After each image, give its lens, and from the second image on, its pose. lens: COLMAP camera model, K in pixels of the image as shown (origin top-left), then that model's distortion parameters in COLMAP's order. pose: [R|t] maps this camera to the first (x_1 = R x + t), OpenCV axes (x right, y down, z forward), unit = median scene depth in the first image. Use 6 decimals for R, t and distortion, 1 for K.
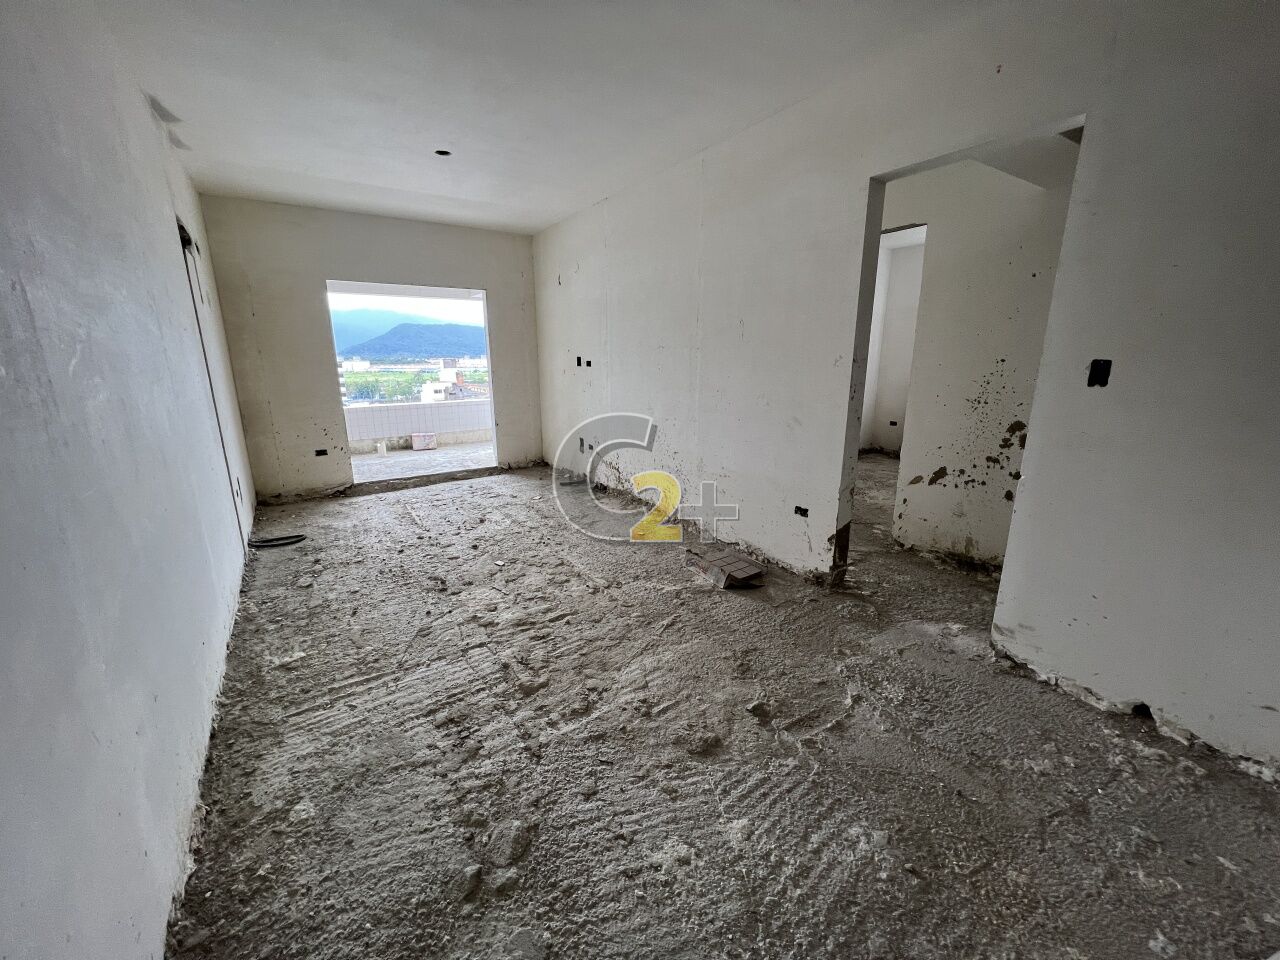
lens RADIAL K [[510.6, 0, 639.7], [0, 510.6, 485.7], [0, 0, 1]] dist [-0.002010, 0.000443]
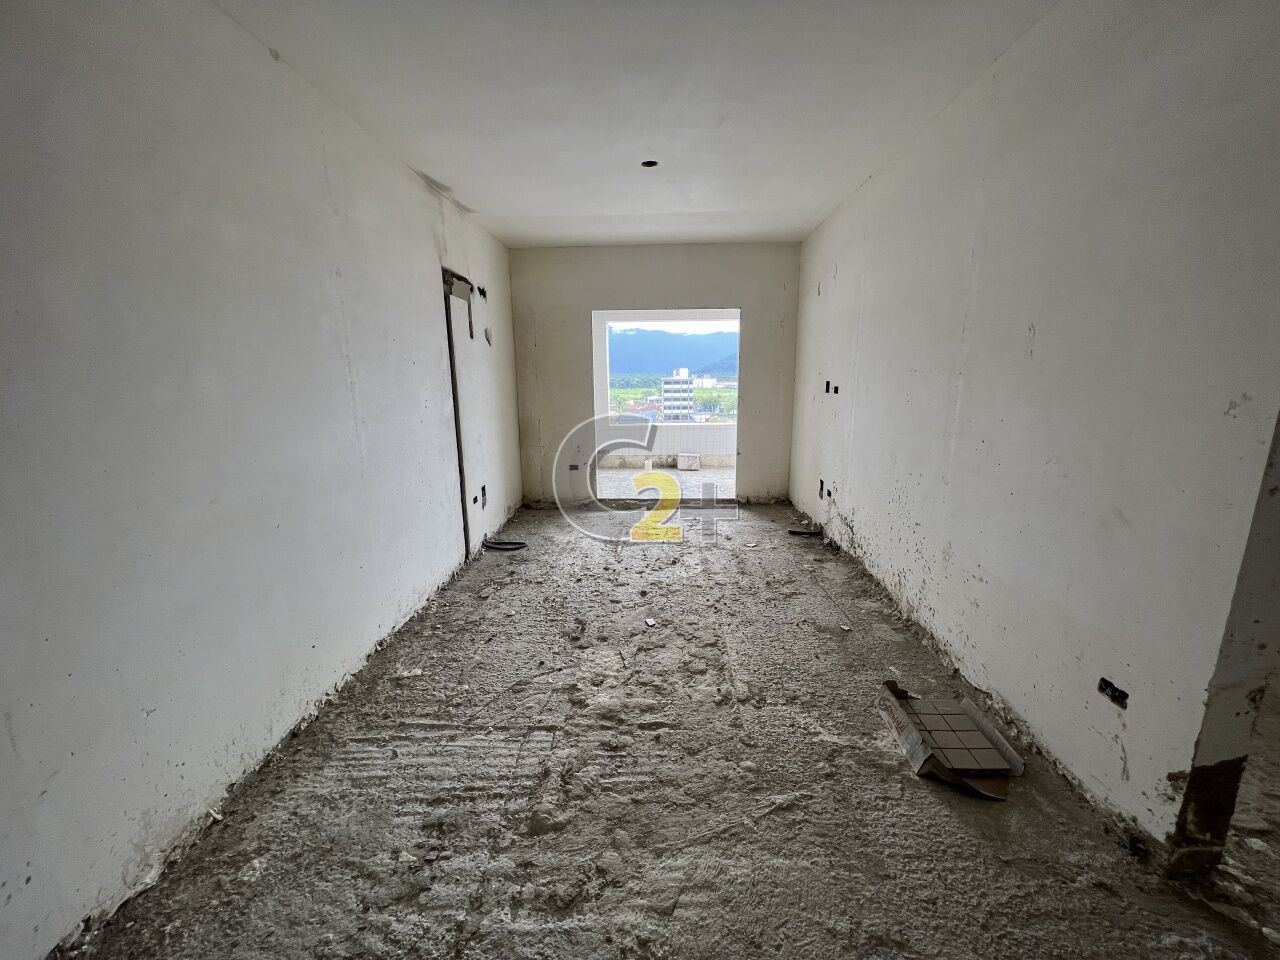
lens RADIAL K [[510.6, 0, 639.6], [0, 510.6, 482.3], [0, 0, 1]] dist [-0.002010, 0.000443]
pose [[0.811037, 0.115797, -0.573419, 0.204014], [-0.137677, 0.990463, 0.005287, -0.096113], [0.568563, 0.074659, 0.819245, 0.303502]]
